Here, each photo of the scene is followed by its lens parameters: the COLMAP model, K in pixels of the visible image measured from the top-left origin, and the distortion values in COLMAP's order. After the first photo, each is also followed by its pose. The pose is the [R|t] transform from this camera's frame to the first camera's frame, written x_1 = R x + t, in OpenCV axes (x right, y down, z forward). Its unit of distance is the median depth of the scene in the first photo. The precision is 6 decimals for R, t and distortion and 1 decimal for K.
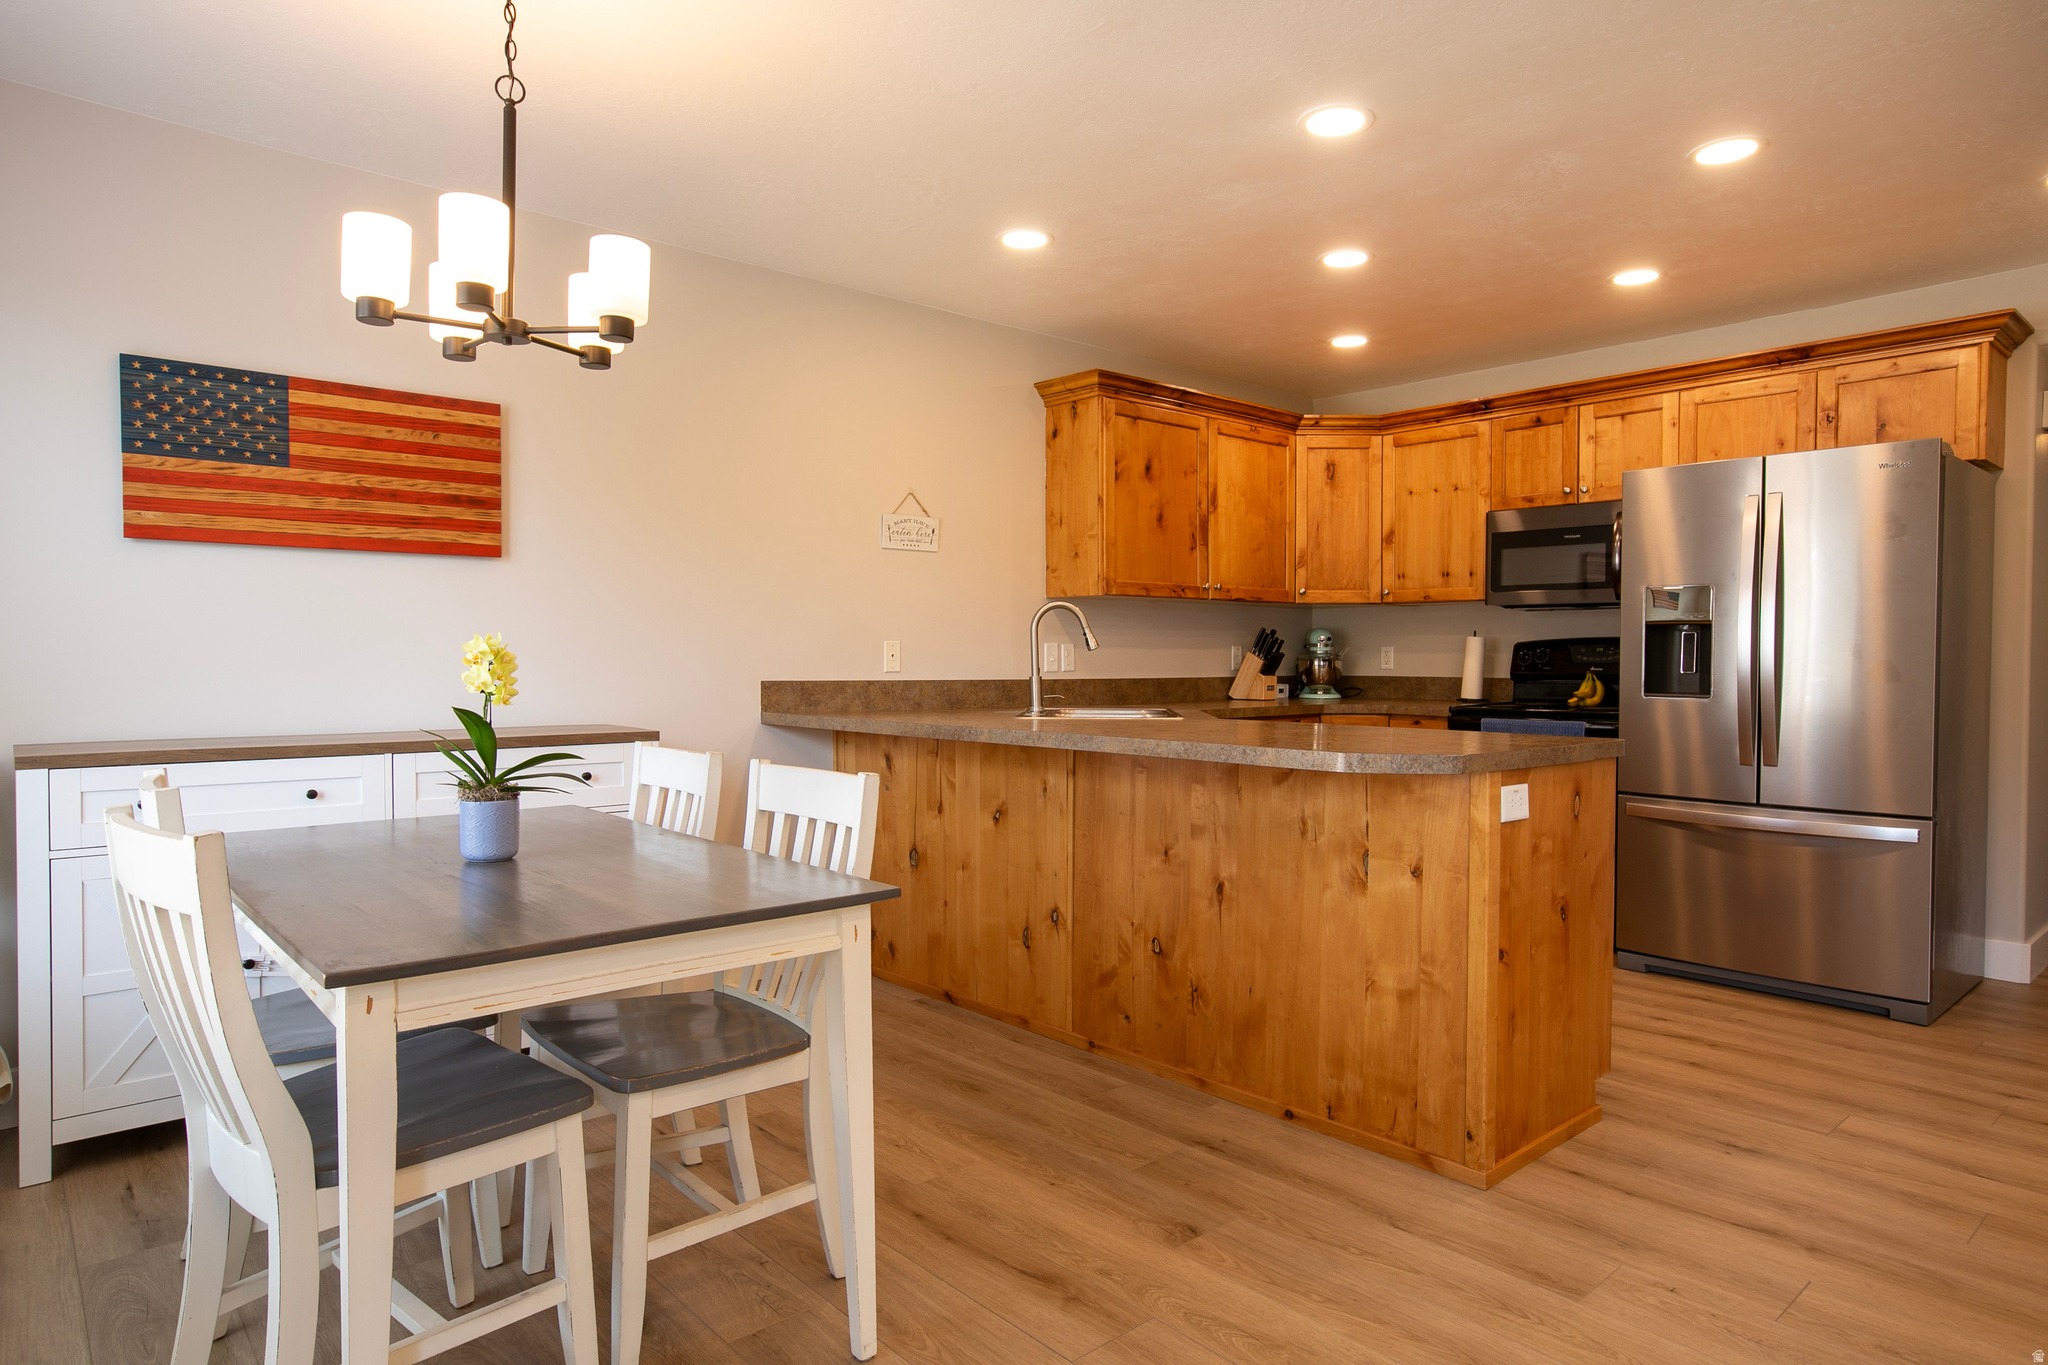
lens RADIAL K [[1200.4, 0, 1024.0], [0, 1200.4, 682.5], [0, 0, 1]] dist [-0.061148, 0.061276]
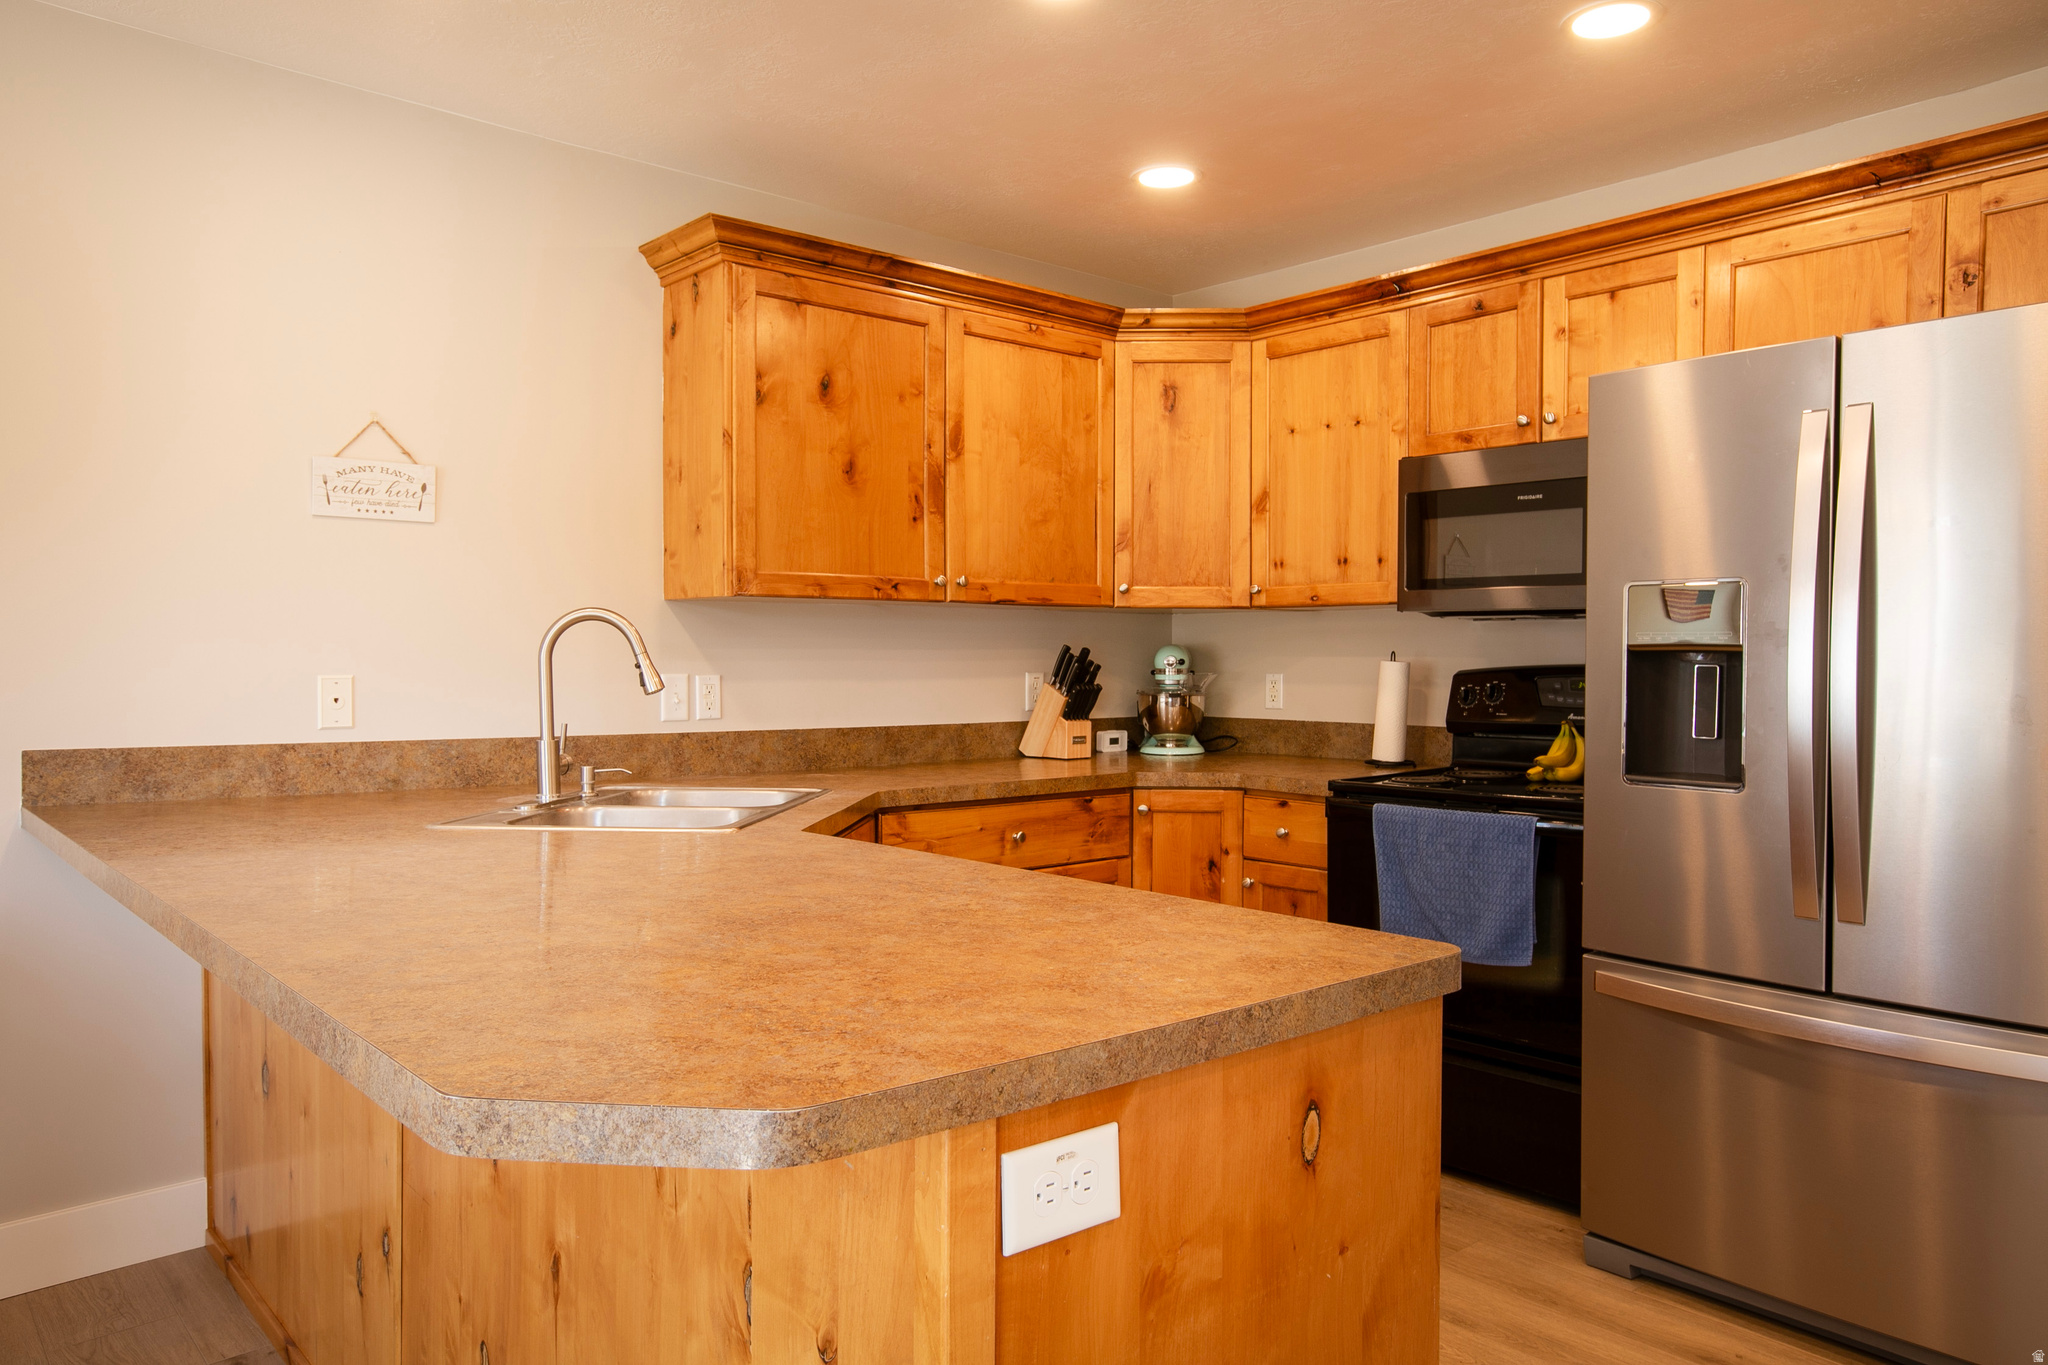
lens RADIAL K [[1395.8, 0, 1024.0], [0, 1395.8, 682.5], [0, 0, 1]] dist [-0.056830, 0.087127]
pose [[0.999990, 0.001473, -0.004337, 0.206826], [-0.001495, 0.999986, -0.005060, -0.025577], [0.004329, 0.005067, 0.999978, 0.297858]]
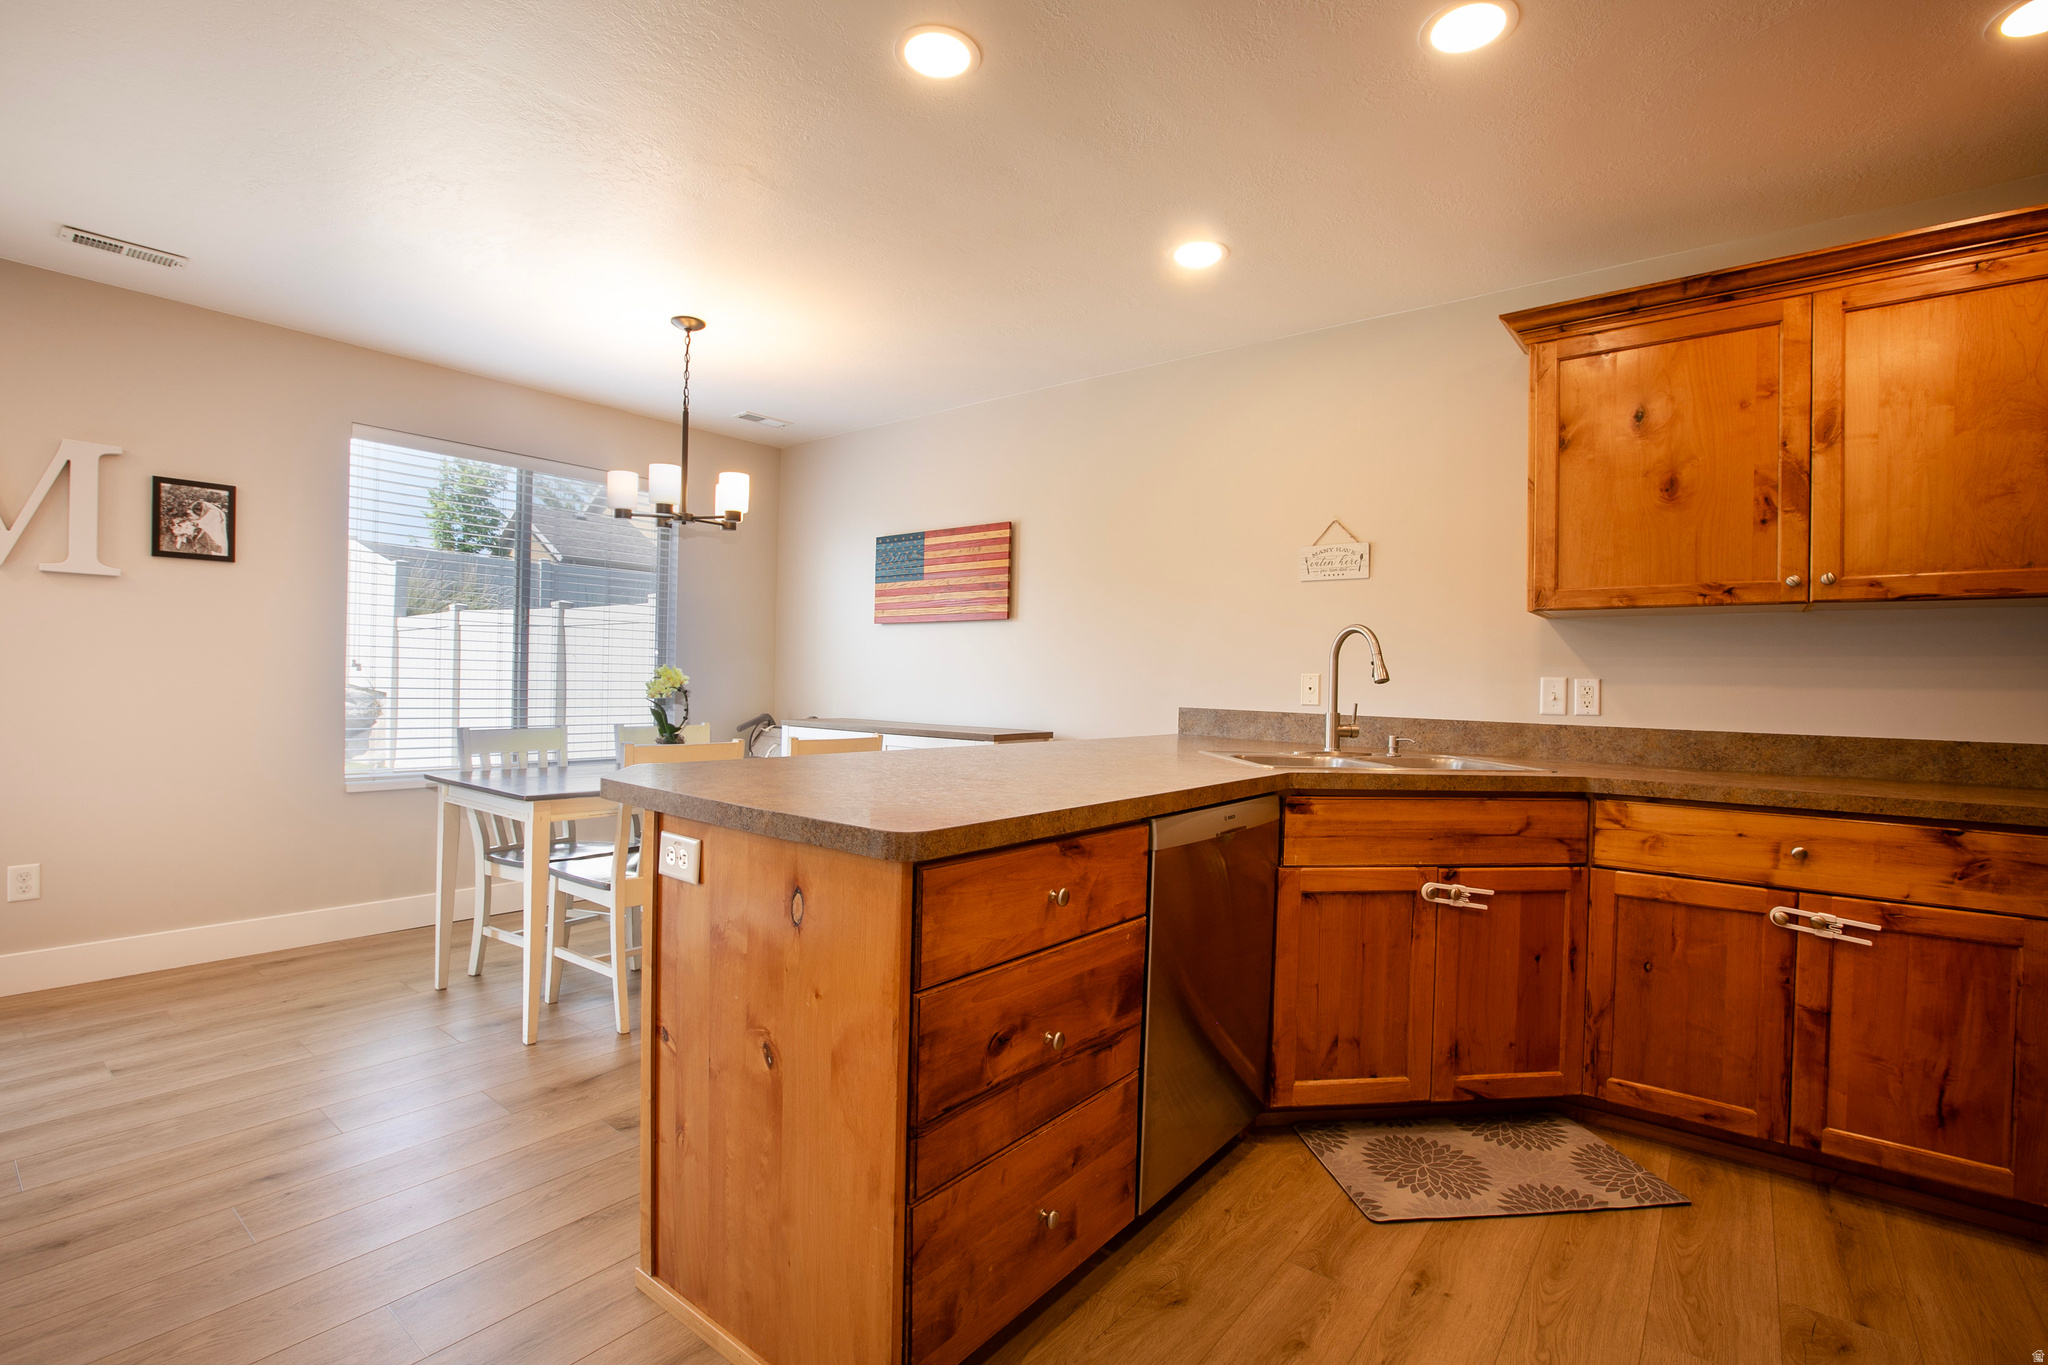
lens RADIAL K [[933.8, 0, 1024.0], [0, 933.8, 682.5], [0, 0, 1]] dist [-0.046017, 0.016117]
pose [[0.174129, 0.003893, -0.984715, 0.550639], [-0.043230, 0.999058, -0.003695, -0.012721], [0.983773, 0.043213, 0.174133, 0.574194]]
